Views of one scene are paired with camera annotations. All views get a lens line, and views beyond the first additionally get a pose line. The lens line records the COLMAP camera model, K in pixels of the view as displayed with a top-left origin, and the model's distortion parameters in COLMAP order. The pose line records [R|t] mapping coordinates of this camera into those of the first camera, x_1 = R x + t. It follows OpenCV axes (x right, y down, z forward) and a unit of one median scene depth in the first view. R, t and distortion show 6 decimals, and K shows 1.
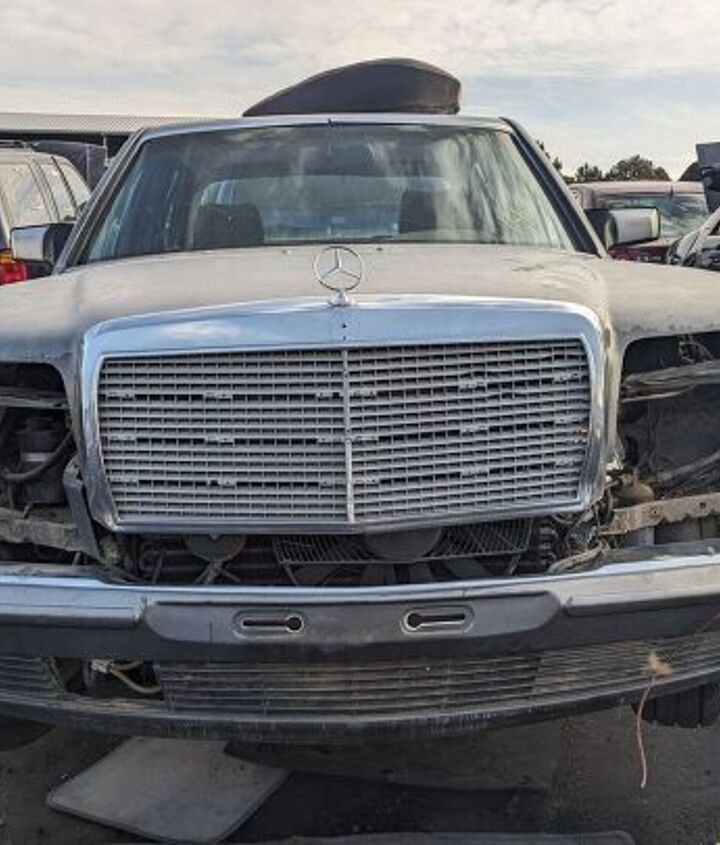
lens RADIAL K [[1065.8, 0, 349.9], [0, 1065.8, 415.3], [0, 0, 1]] dist [0.077876, -0.062635]
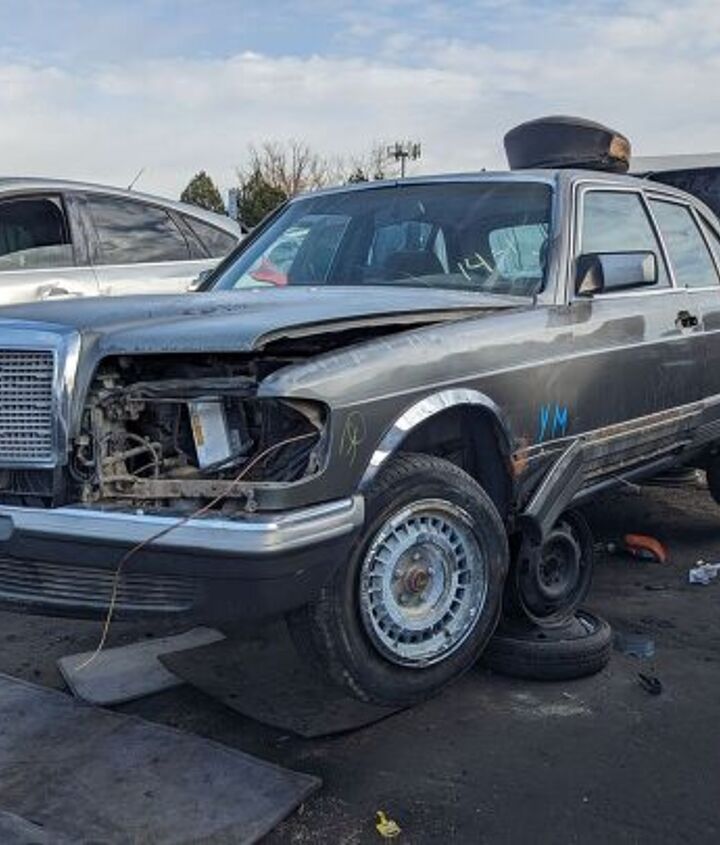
lens RADIAL K [[1065.8, 0, 349.9], [0, 1065.8, 415.3], [0, 0, 1]] dist [0.077876, -0.062635]
pose [[0.794851, 0.081443, -0.601315, 1.453388], [-0.101919, 0.994793, 0.000015, -0.024990], [0.598185, 0.061274, 0.799012, 0.069906]]
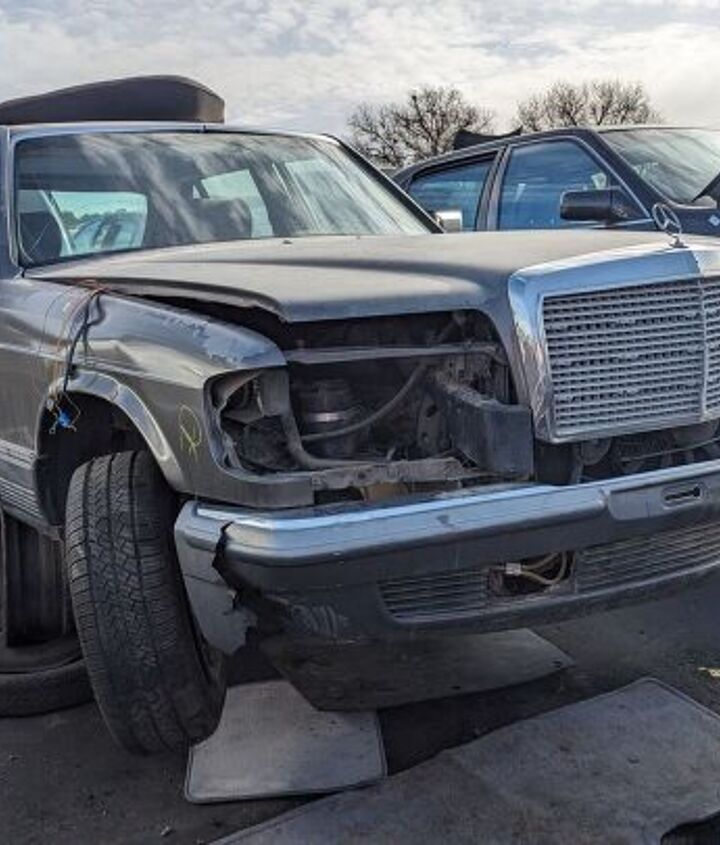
lens RADIAL K [[1068.8, 0, 372.2], [0, 1068.8, 394.3], [0, 0, 1]] dist [0.068001, -0.037241]
pose [[0.838406, -0.094309, 0.536824, -1.042211], [0.122049, 0.992391, -0.016272, 0.049811], [-0.531205, 0.079161, 0.843537, 0.099964]]
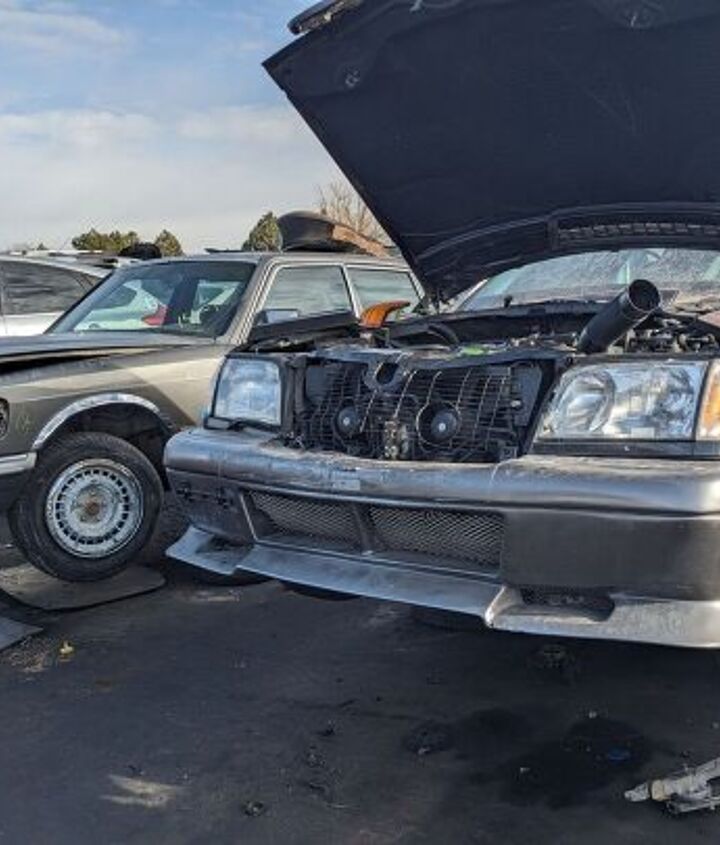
lens RADIAL K [[1075.5, 0, 380.1], [0, 1075.5, 423.1], [0, 0, 1]] dist [0.092379, -0.005607]
pose [[0.765591, 0.061664, -0.640365, 3.005556], [-0.098160, 0.994937, -0.021547, -0.012526], [0.635794, 0.079355, 0.767768, -0.258687]]
